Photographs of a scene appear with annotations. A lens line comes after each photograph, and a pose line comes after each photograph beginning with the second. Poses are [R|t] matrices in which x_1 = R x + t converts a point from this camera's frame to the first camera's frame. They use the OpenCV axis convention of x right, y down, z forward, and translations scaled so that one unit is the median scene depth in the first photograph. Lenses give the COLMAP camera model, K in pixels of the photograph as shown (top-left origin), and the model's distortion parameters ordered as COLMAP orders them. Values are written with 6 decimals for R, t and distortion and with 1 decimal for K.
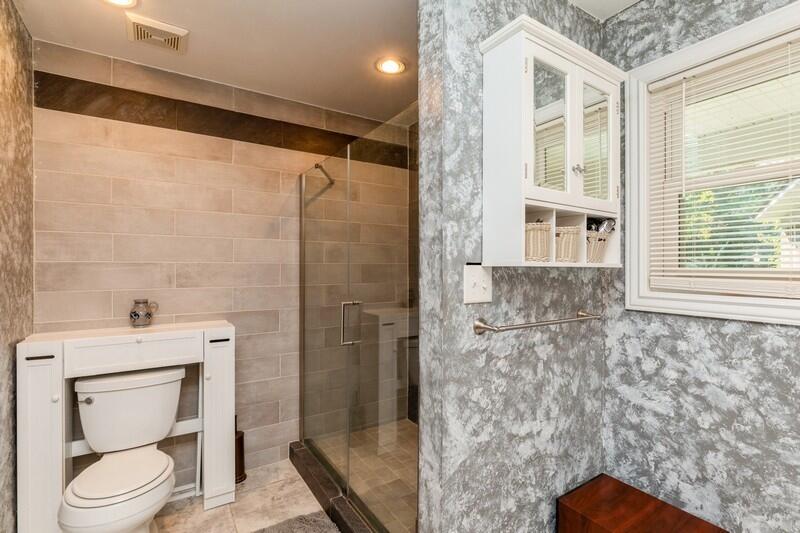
lens RADIAL K [[373.3, 0, 400.0], [0, 373.3, 266.5], [0, 0, 1]] dist [-0.013318, 0.000519]
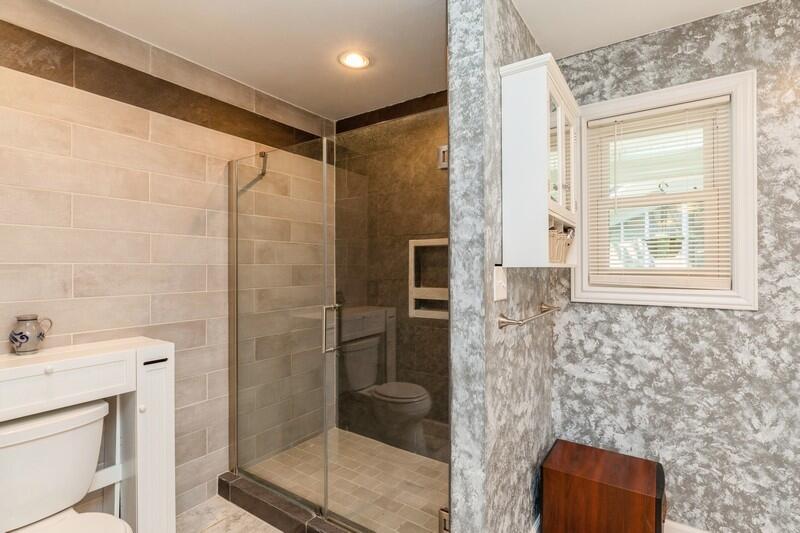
lens RADIAL K [[388.7, 0, 400.0], [0, 388.7, 266.5], [0, 0, 1]] dist [-0.013631, 0.000765]
pose [[0.921683, -0.003934, 0.387923, -0.446230], [0.004725, 0.999988, -0.001085, -0.002598], [-0.387914, 0.002833, 0.921691, 0.043242]]
